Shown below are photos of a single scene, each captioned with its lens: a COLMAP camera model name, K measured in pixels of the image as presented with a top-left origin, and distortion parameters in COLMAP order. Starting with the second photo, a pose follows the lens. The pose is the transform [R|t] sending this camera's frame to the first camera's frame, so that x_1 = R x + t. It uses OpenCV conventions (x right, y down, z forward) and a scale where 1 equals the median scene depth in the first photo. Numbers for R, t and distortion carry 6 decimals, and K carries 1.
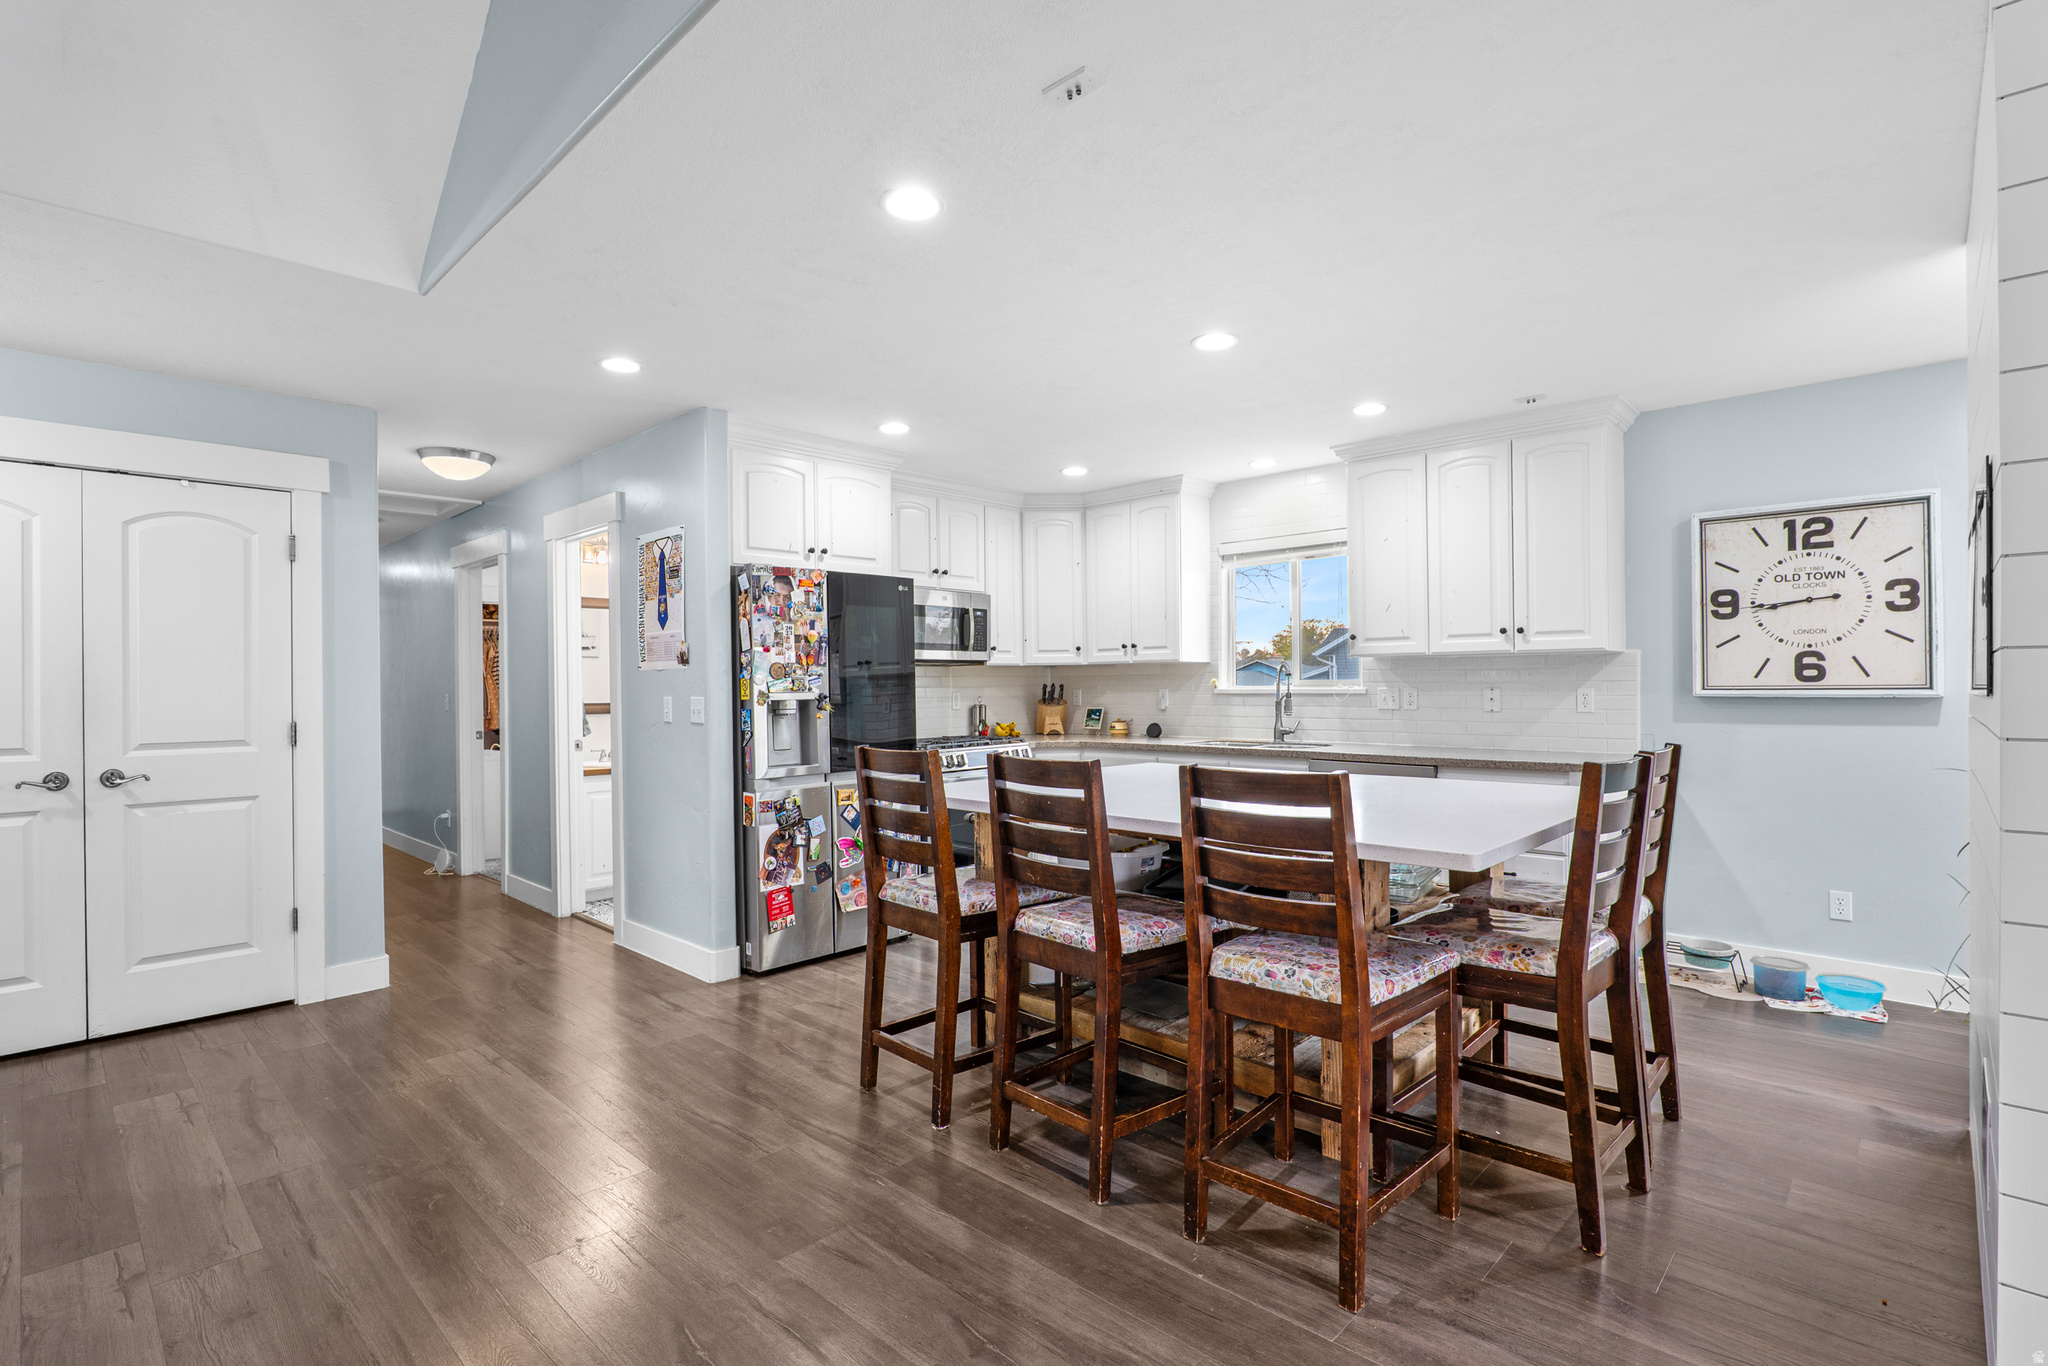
lens RADIAL K [[954.0, 0, 1019.1], [0, 954.0, 689.6], [0, 0, 1]] dist [-0.024339, 0.004786]
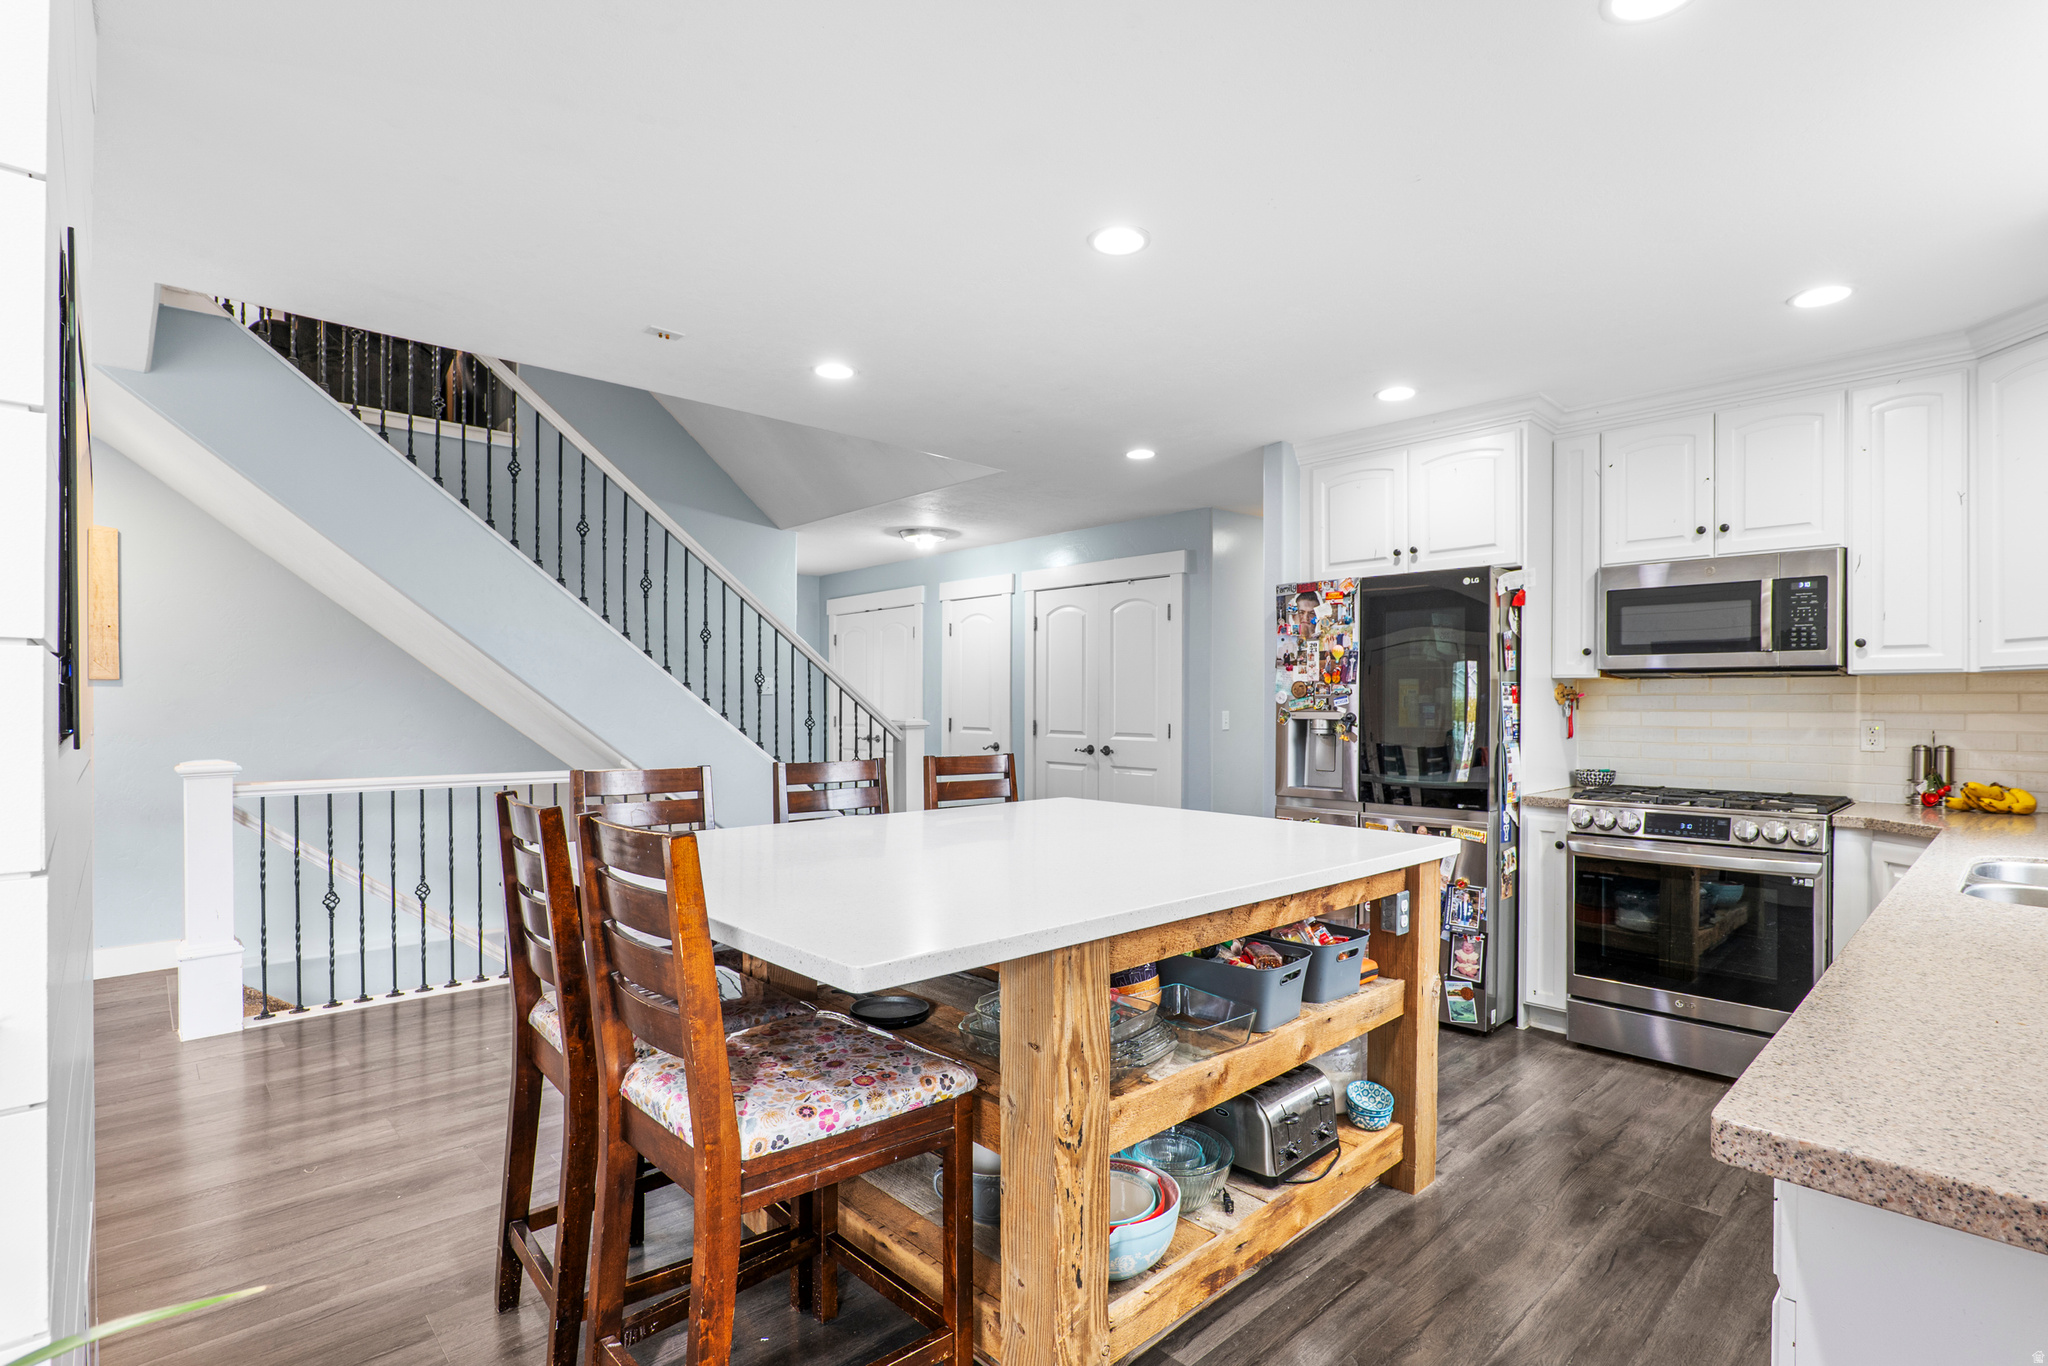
lens RADIAL K [[954.0, 0, 1039.3], [0, 954.0, 698.9], [0, 0, 1]] dist [-0.024339, 0.004786]
pose [[-0.030089, 0.006688, -0.999525, 0.768573], [-0.009608, 0.999929, 0.006980, -0.014856], [0.999501, 0.009813, -0.030022, 0.789669]]
